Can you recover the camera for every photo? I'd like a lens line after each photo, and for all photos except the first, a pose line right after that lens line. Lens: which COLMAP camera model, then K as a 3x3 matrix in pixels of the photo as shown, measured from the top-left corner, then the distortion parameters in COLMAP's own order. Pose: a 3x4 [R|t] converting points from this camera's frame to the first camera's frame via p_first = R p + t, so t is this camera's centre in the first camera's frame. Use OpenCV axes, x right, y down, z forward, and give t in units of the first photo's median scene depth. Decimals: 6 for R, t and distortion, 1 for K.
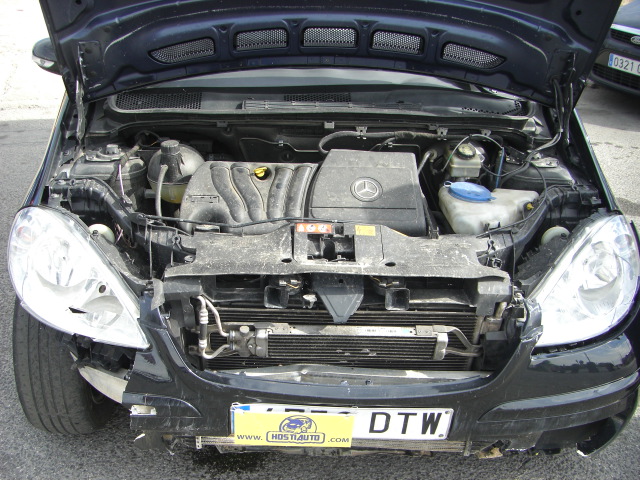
lens RADIAL K [[719.4, 0, 297.4], [0, 719.4, 288.1], [0, 0, 1]] dist [-0.136892, 0.021444]
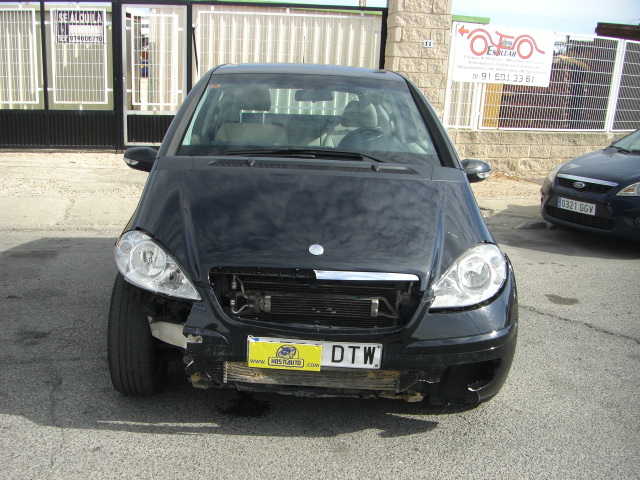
lens RADIAL K [[719.4, 0, 297.4], [0, 719.4, 288.1], [0, 0, 1]] dist [-0.136892, 0.021444]
pose [[0.999641, 0.020519, -0.017223, 0.047517], [-0.024033, 0.970930, -0.238155, 0.430983], [0.011836, 0.238484, 0.971074, -0.625943]]
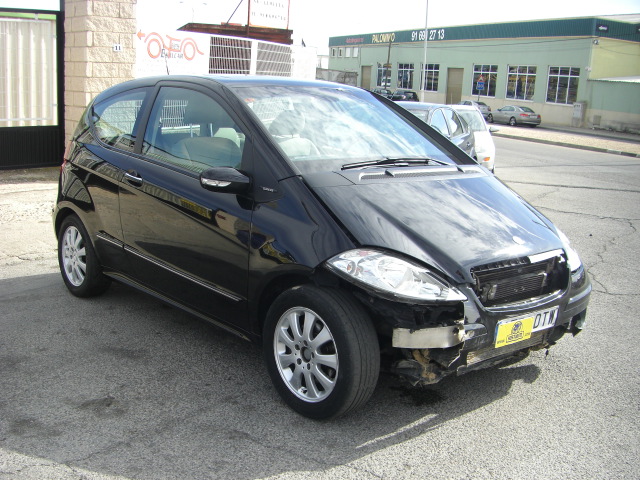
lens RADIAL K [[720.4, 0, 294.8], [0, 720.4, 296.7], [0, 0, 1]] dist [-0.168892, 0.073804]
pose [[0.786051, -0.170078, 0.594304, -1.584074], [0.300938, 0.945072, -0.127572, 0.170618], [-0.539963, 0.279127, 0.794058, -0.233560]]
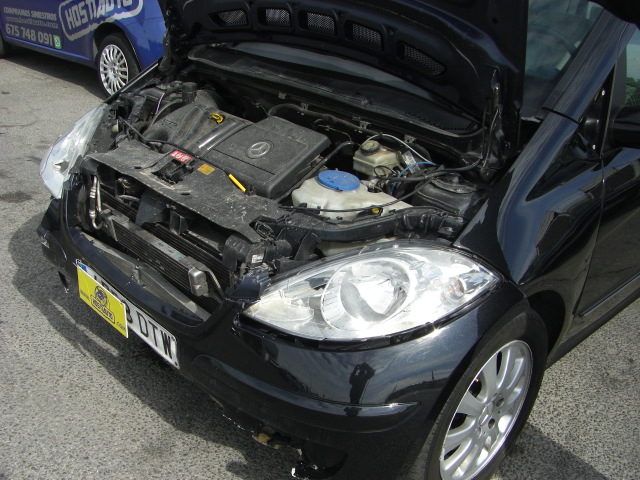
lens RADIAL K [[719.4, 0, 297.4], [0, 719.4, 288.1], [0, 0, 1]] dist [-0.136892, 0.021444]
pose [[0.675217, 0.365848, -0.640498, 0.985892], [-0.420091, 0.904479, 0.073769, -0.054065], [0.606305, 0.219257, 0.764408, 0.256802]]
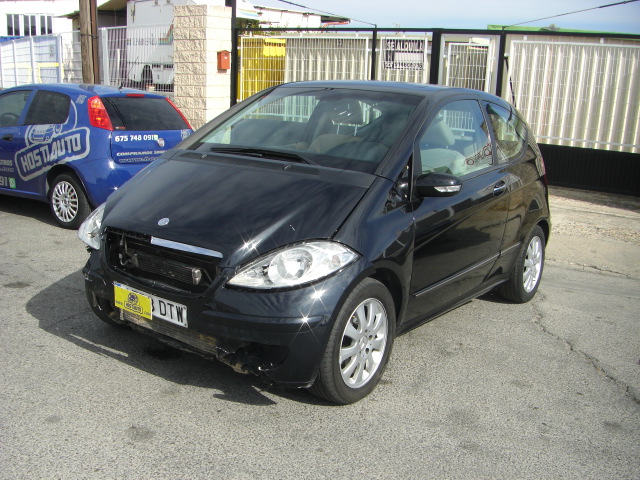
lens RADIAL K [[720.4, 0, 294.8], [0, 720.4, 296.7], [0, 0, 1]] dist [-0.168892, 0.073804]
pose [[0.782868, 0.189781, -0.592538, 1.555666], [-0.340615, 0.927687, -0.152900, 0.333574], [0.520672, 0.321528, 0.790899, -0.386214]]
